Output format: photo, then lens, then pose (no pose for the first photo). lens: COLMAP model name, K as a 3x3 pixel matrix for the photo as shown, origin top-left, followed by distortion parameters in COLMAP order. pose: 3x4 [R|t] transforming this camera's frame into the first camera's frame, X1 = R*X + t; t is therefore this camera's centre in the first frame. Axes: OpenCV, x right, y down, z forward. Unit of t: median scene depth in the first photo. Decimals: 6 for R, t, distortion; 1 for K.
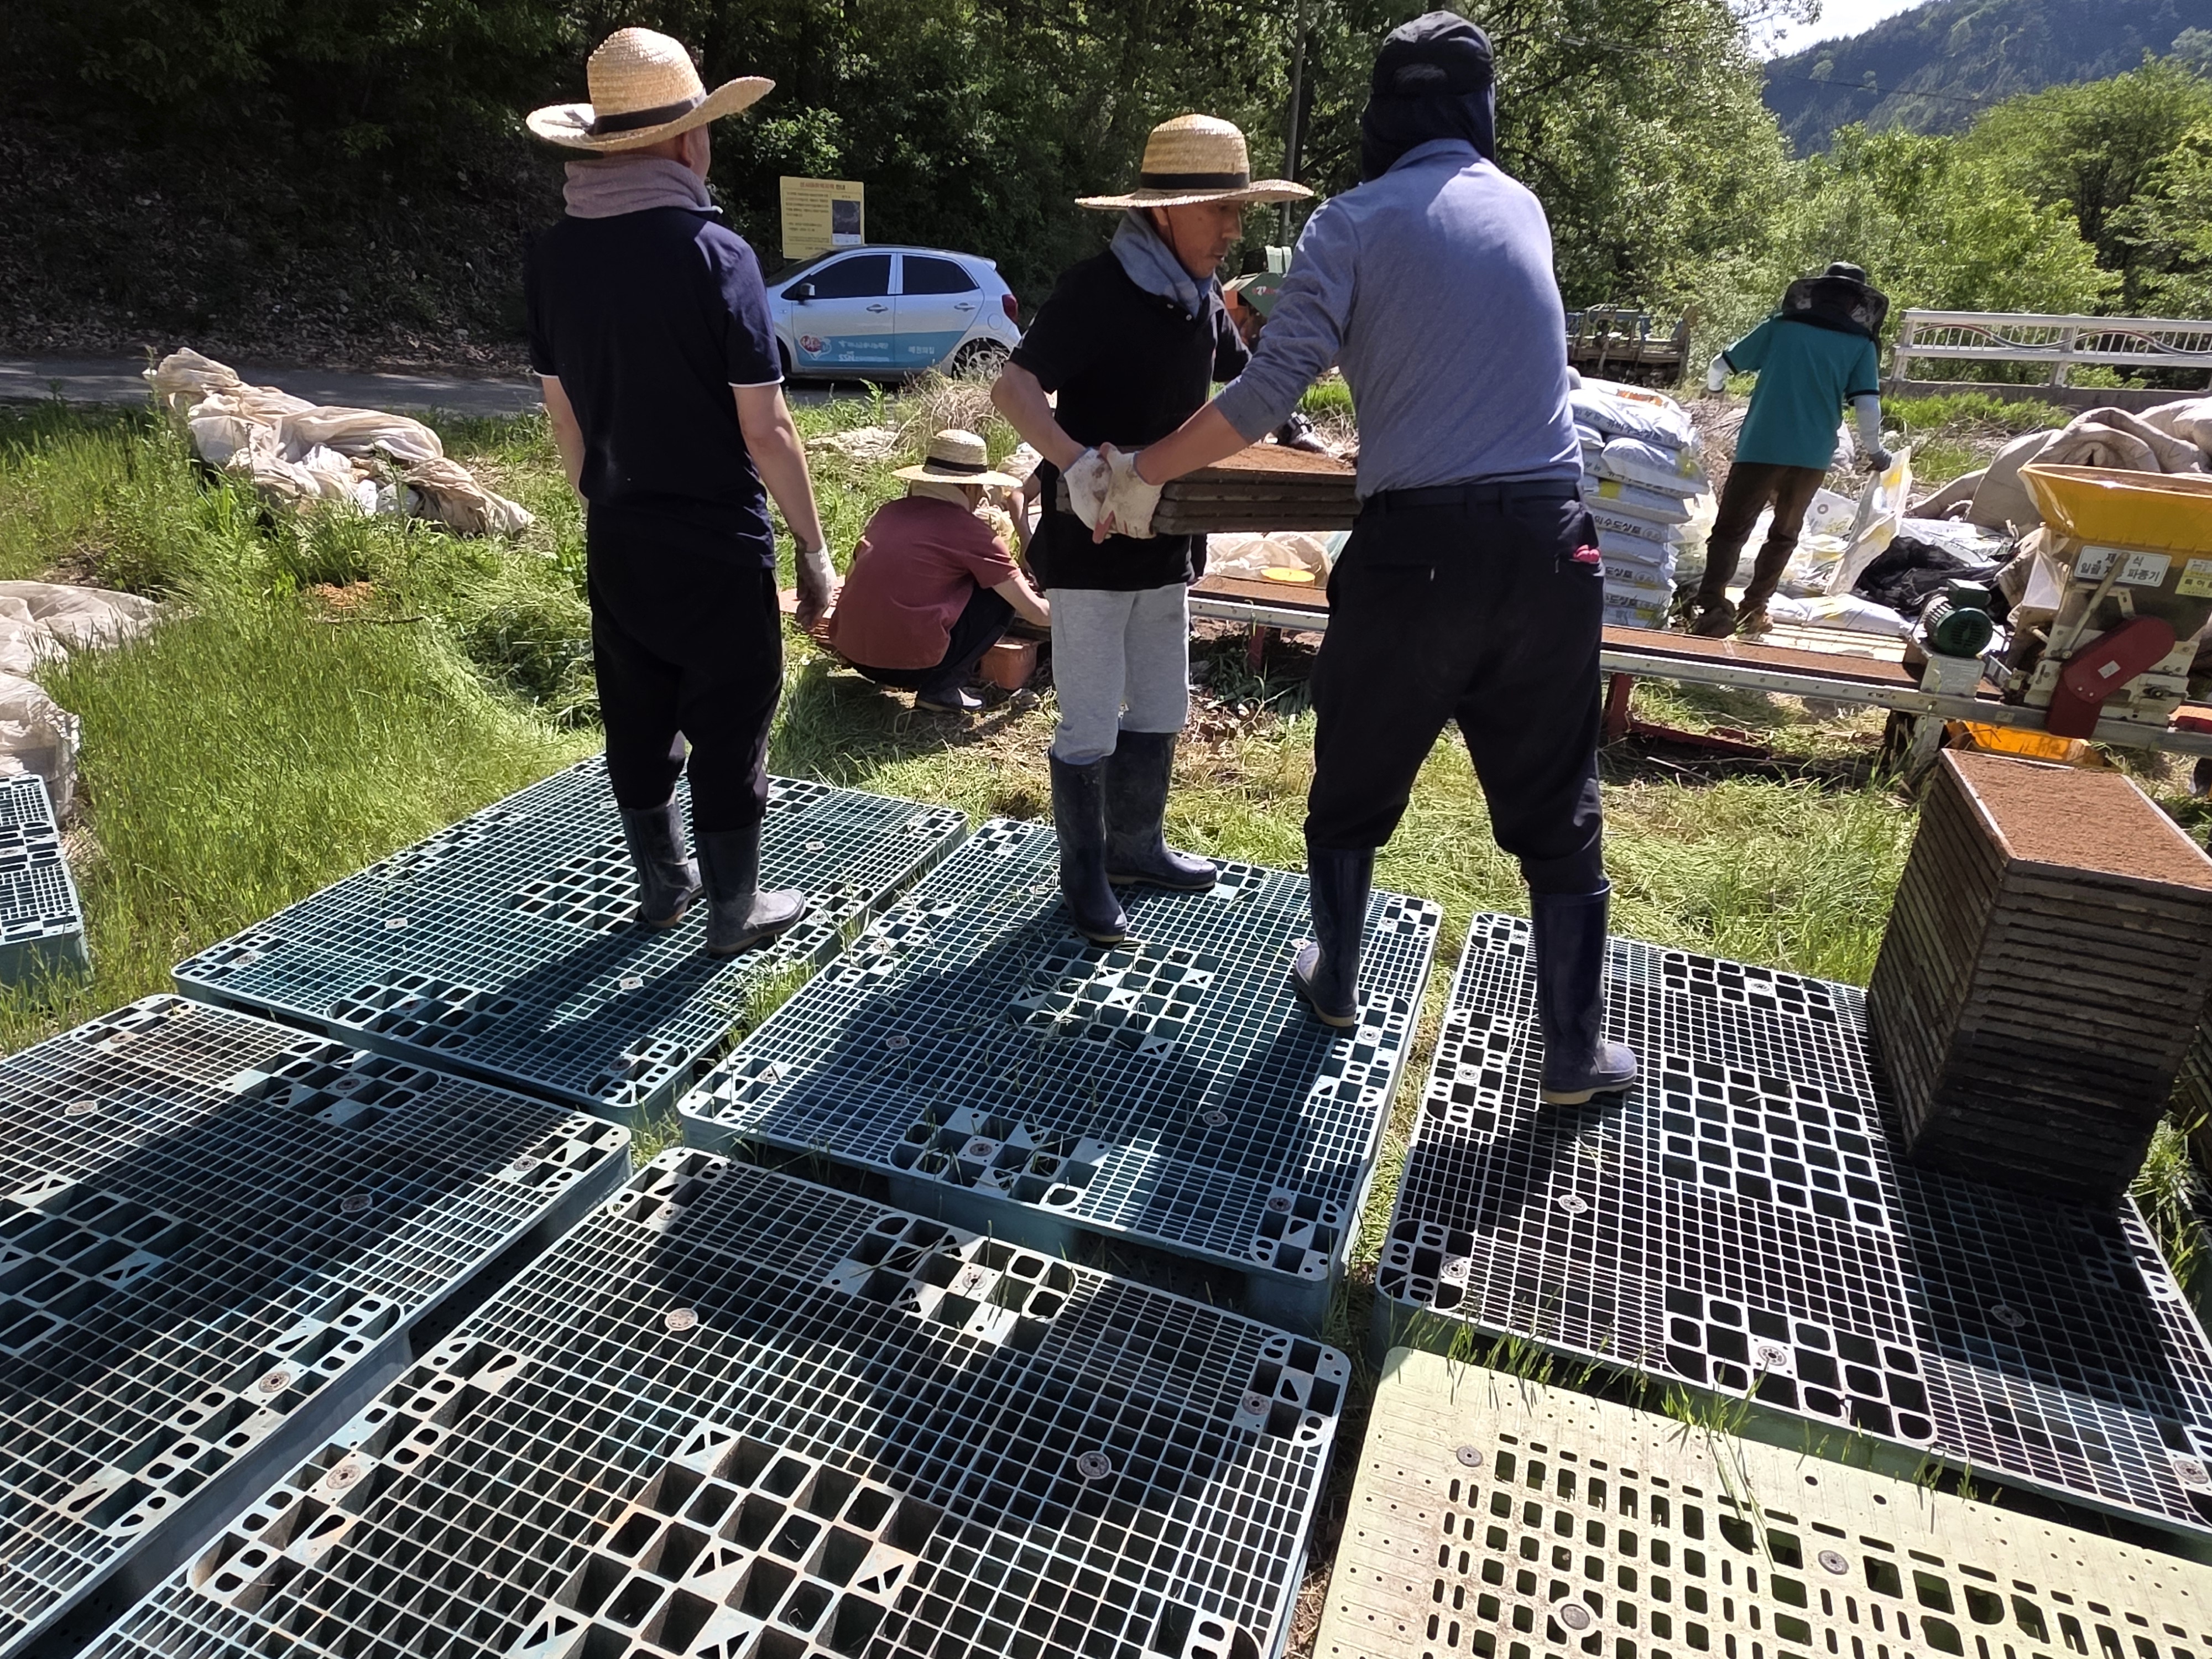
lens RADIAL K [[1374.4, 0, 1108.9], [0, 1374.4, 830.6], [0, 0, 1]] dist [-0.001087, -0.000853]
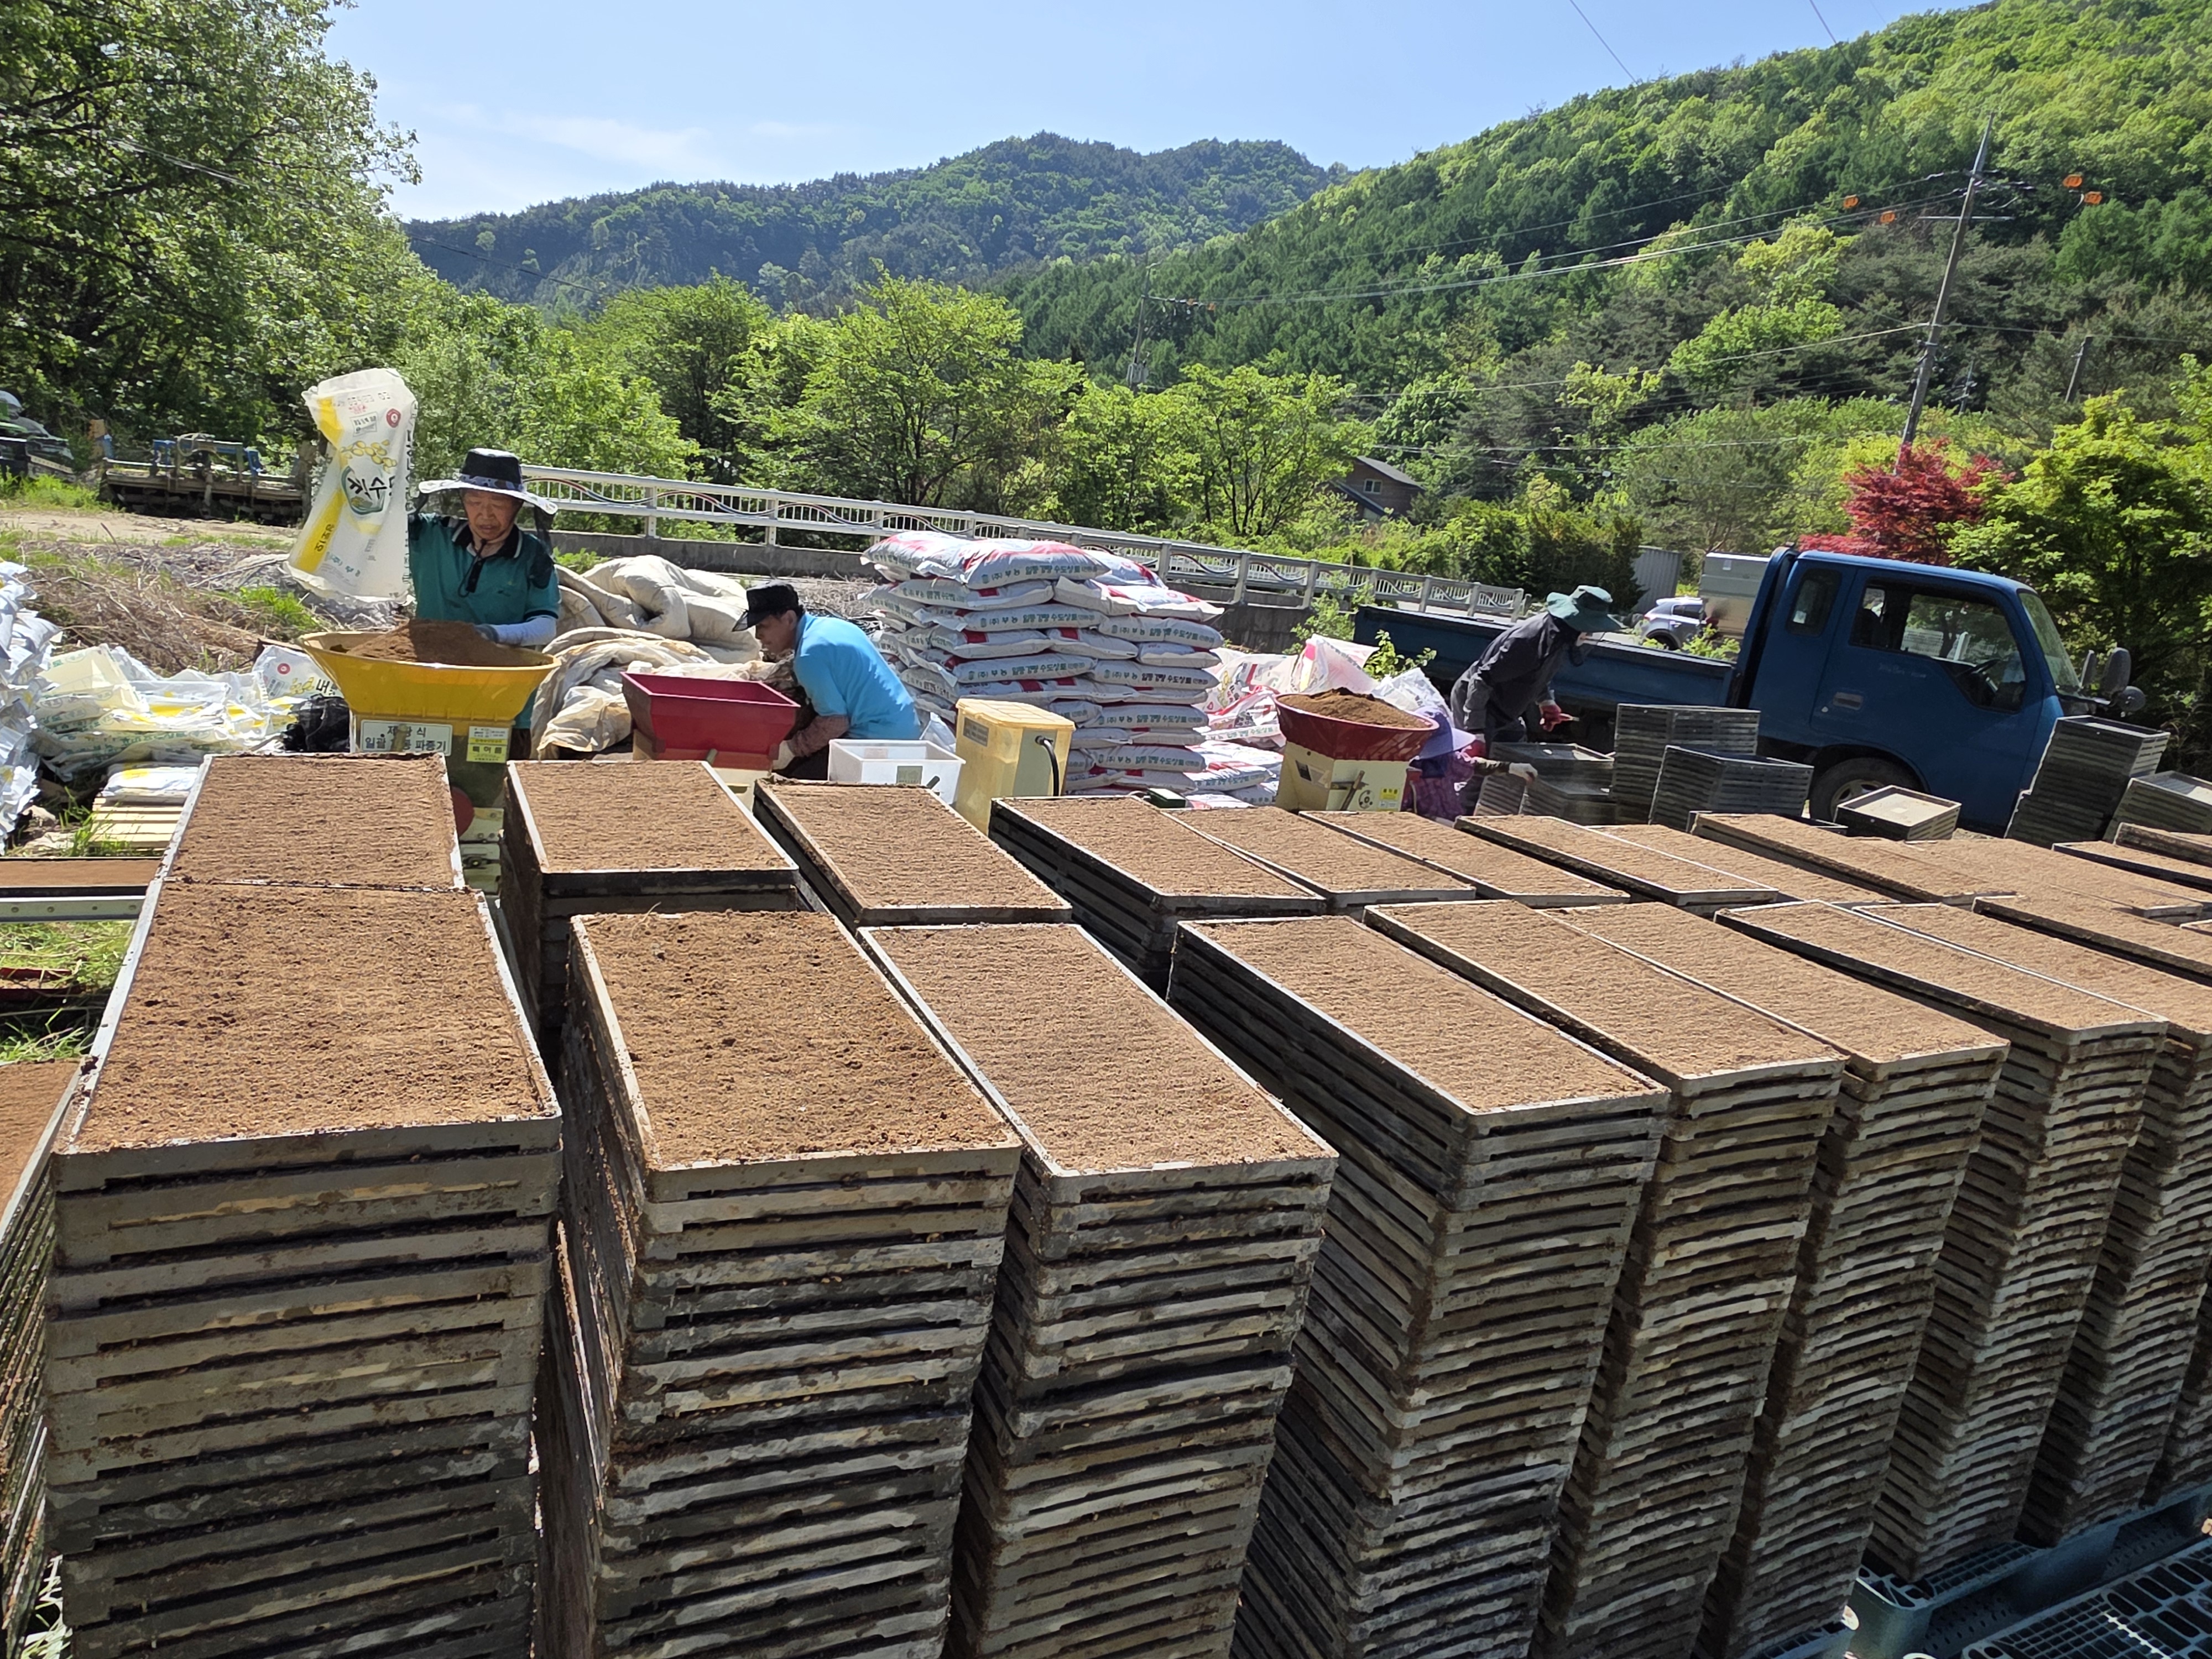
lens RADIAL K [[1351.7, 0, 1106.0], [0, 1351.7, 829.5], [0, 0, 1]] dist [-0.002702, 0.000820]
pose [[0.663317, -0.130549, 0.736864, 0.080994], [0.197076, 0.980381, -0.003713, -0.007151], [-0.721922, 0.147681, 0.676031, 0.005681]]
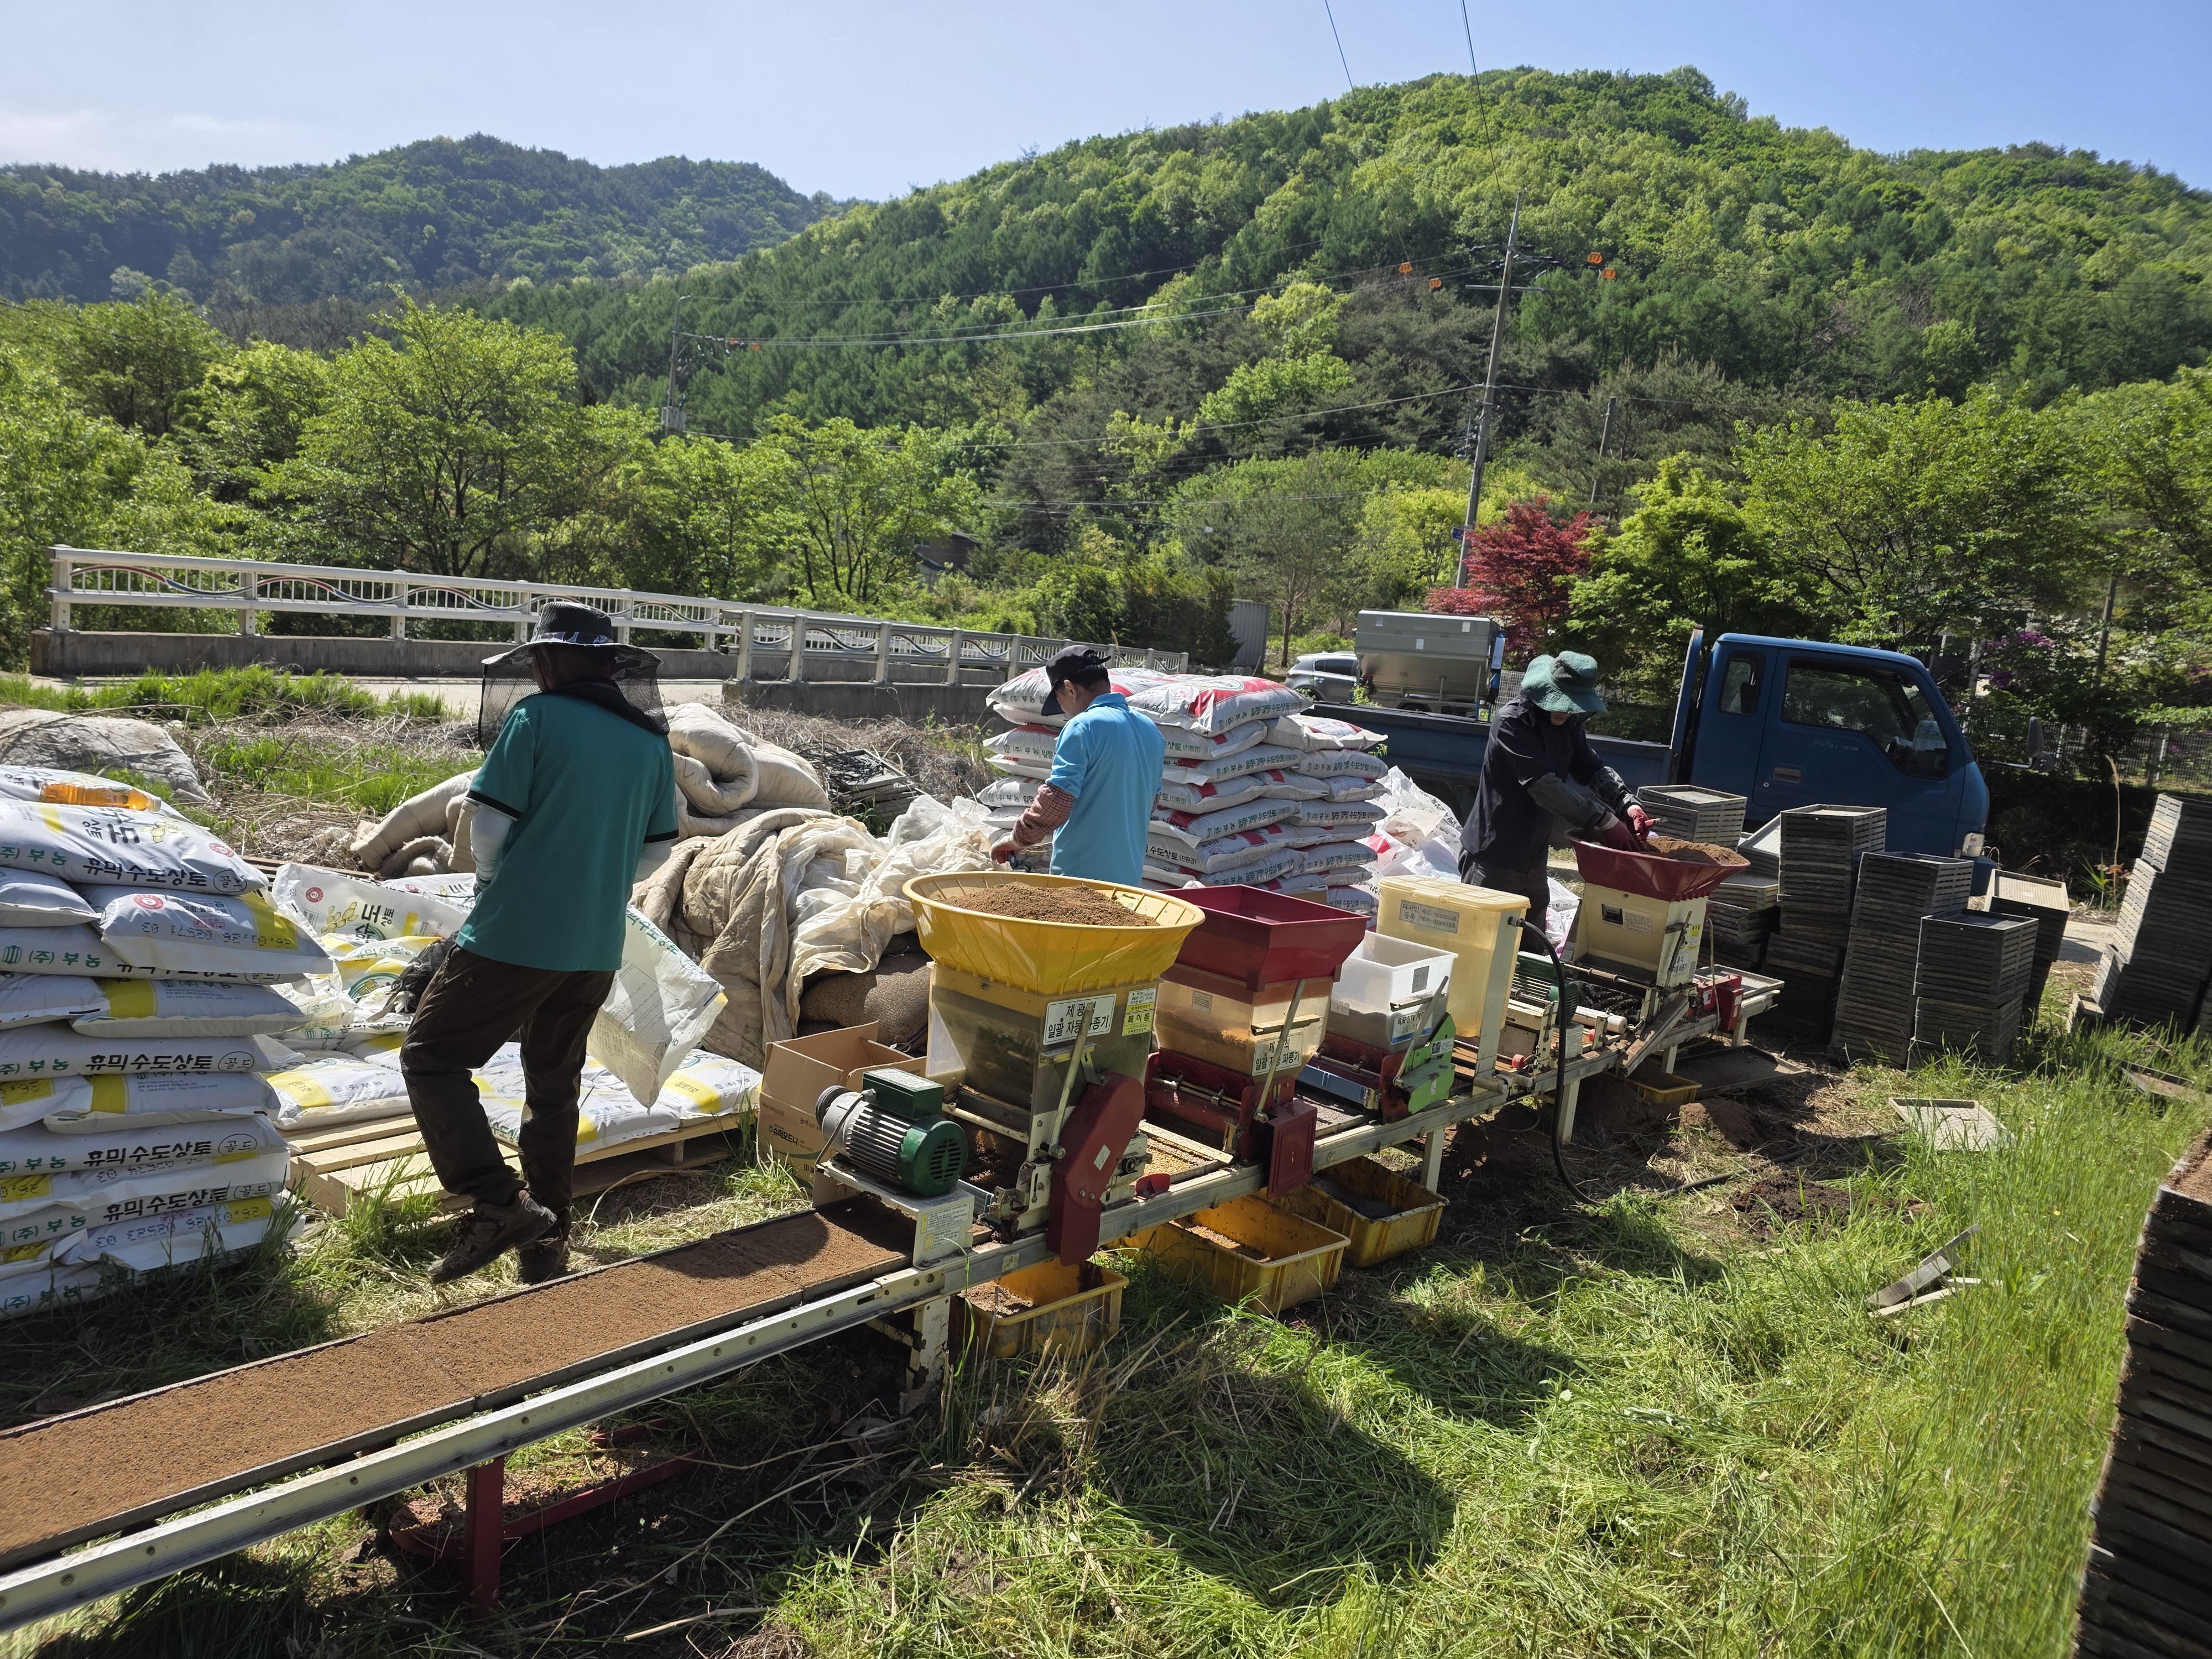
lens RADIAL K [[1476.6, 0, 1102.0], [0, 1476.6, 797.9], [0, 0, 1]] dist [0.074814, -0.075089]
pose [[0.390066, -0.112260, 0.913918, 0.007395], [0.276375, 0.961050, 0.000090, -0.068458], [-0.878331, 0.252549, 0.405899, 0.143951]]
